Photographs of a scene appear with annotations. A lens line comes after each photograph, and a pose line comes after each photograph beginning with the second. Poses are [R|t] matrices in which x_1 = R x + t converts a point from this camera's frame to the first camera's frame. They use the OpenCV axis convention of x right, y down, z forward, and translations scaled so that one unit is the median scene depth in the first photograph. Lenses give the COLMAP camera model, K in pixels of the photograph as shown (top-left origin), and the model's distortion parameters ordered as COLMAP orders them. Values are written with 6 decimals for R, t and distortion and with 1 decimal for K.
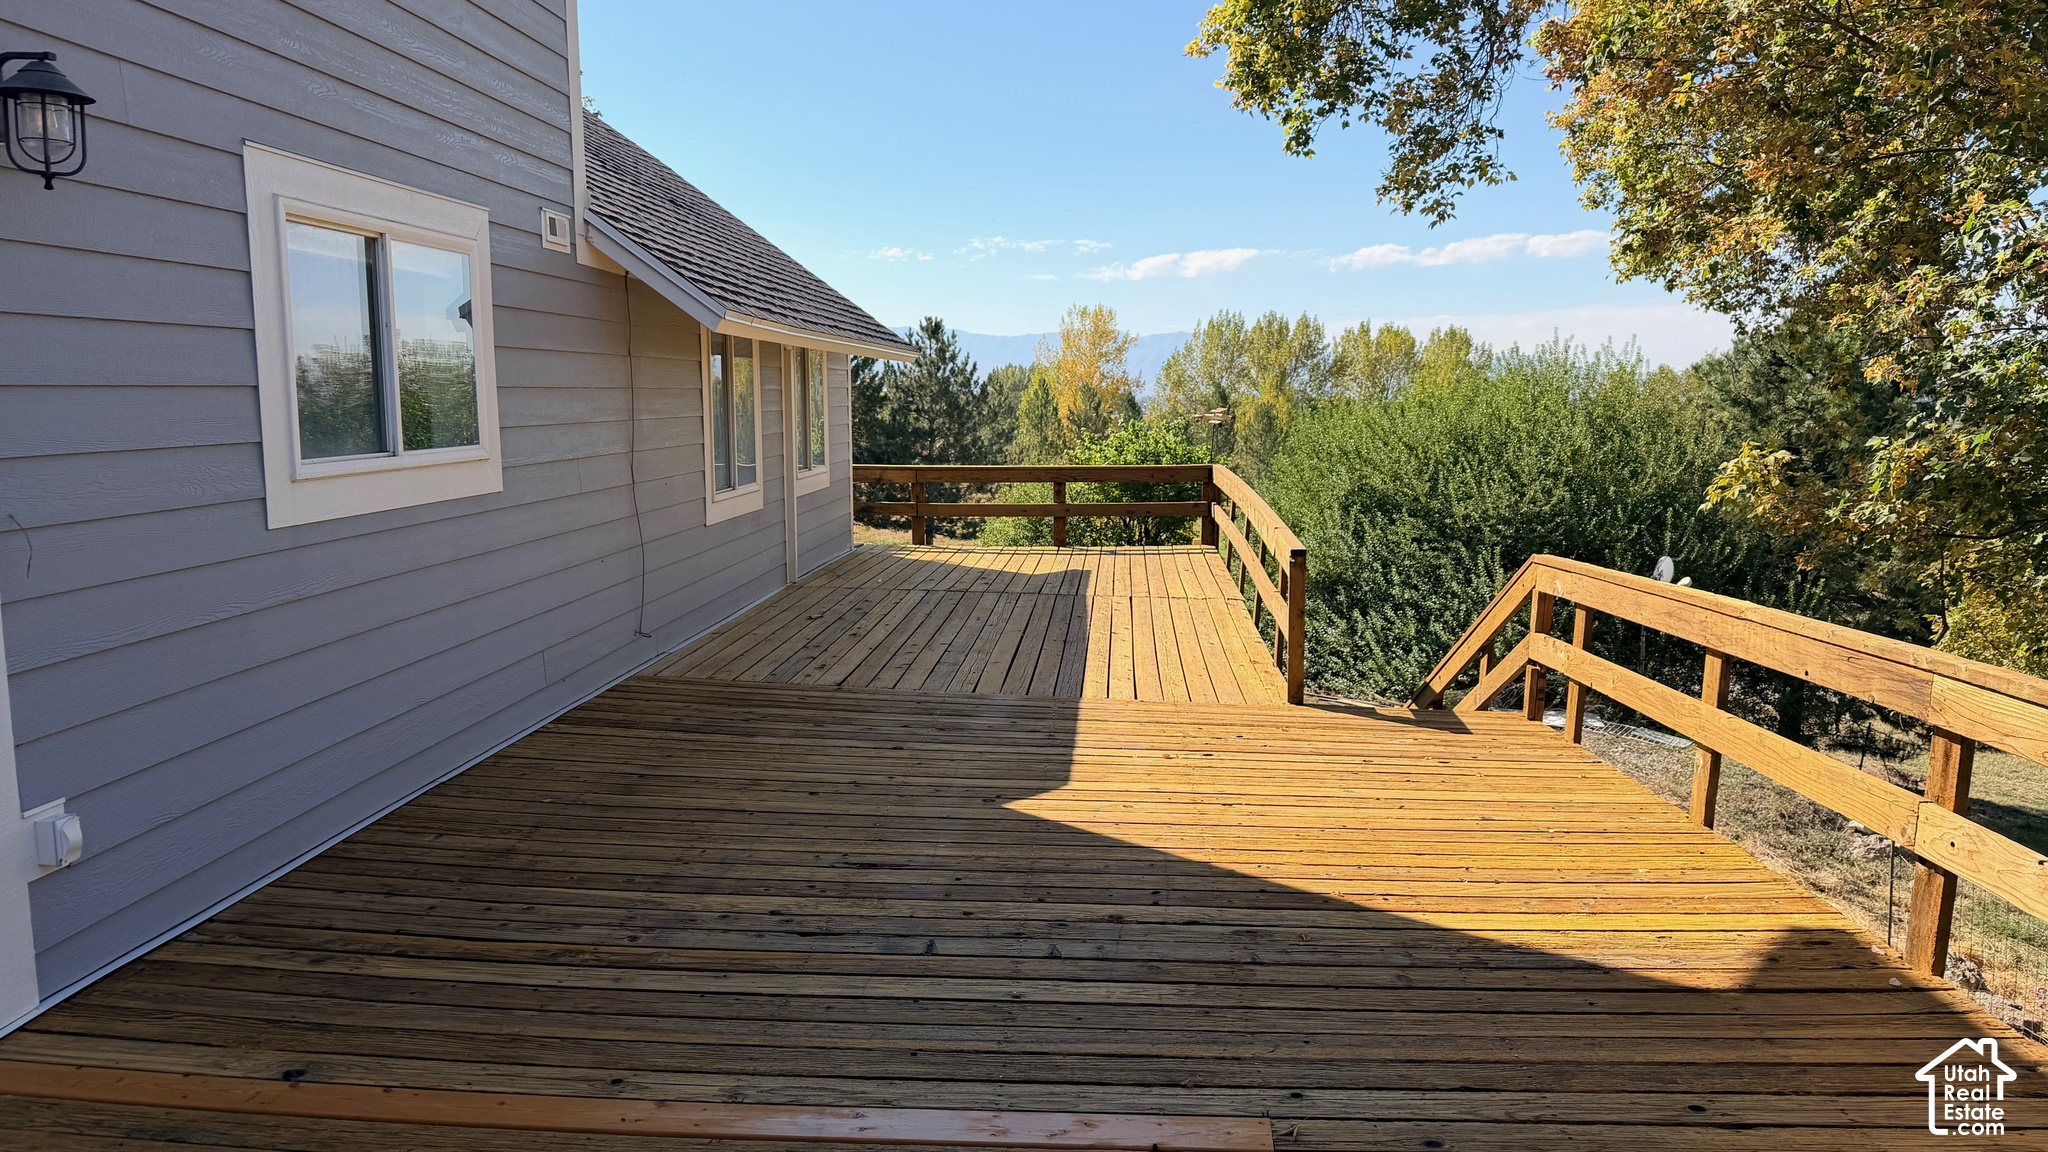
lens RADIAL K [[1355.6, 0, 1024.0], [0, 1355.6, 576.0], [0, 0, 1]] dist [0.006139, -0.041102]
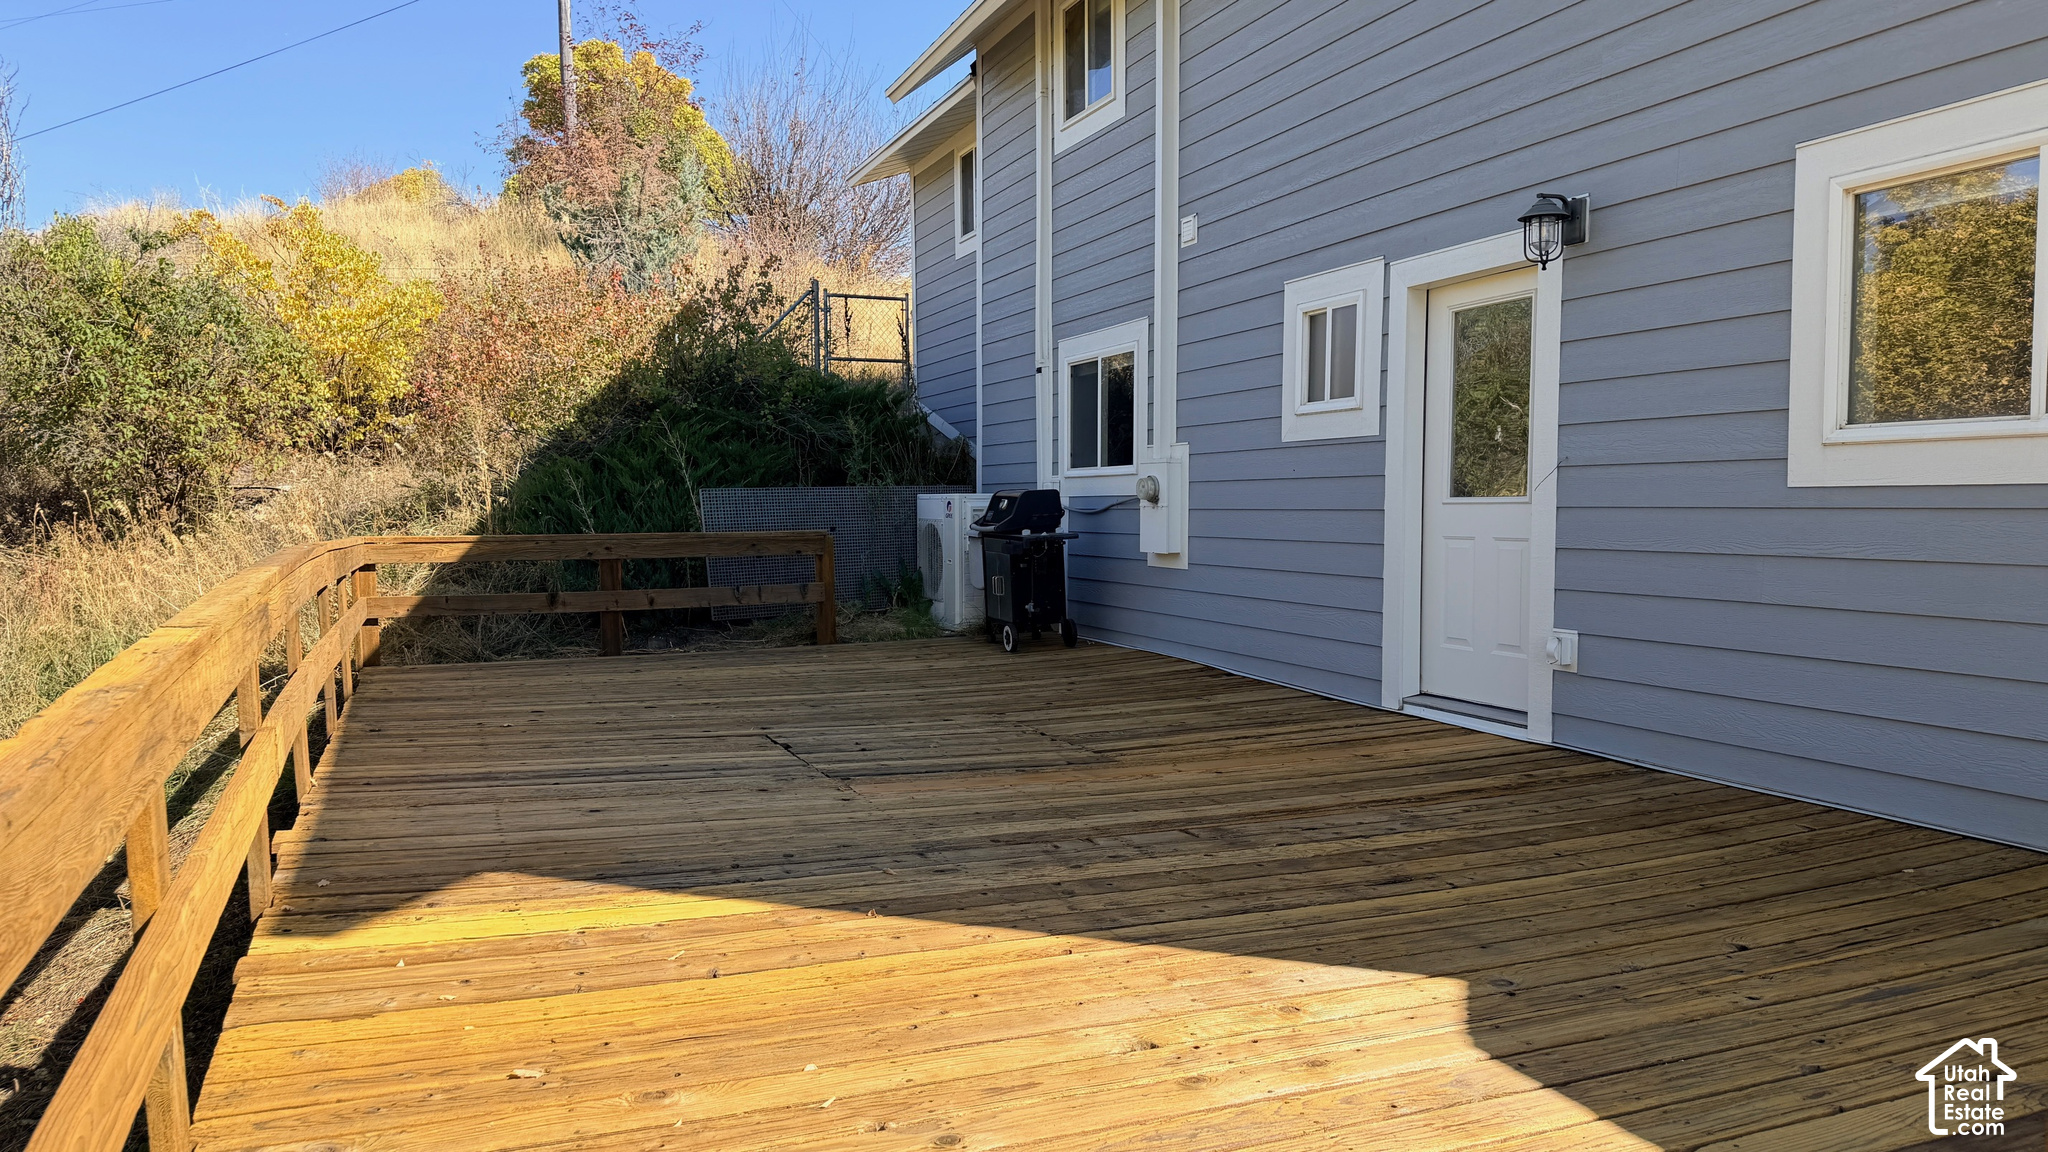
lens RADIAL K [[1355.6, 0, 1024.0], [0, 1355.6, 576.0], [0, 0, 1]] dist [0.006139, -0.041102]
pose [[-0.891396, 0.019538, -0.452804, 0.512464], [-0.063829, 0.983701, 0.168100, -0.110159], [0.448708, 0.178746, -0.875620, 1.713319]]
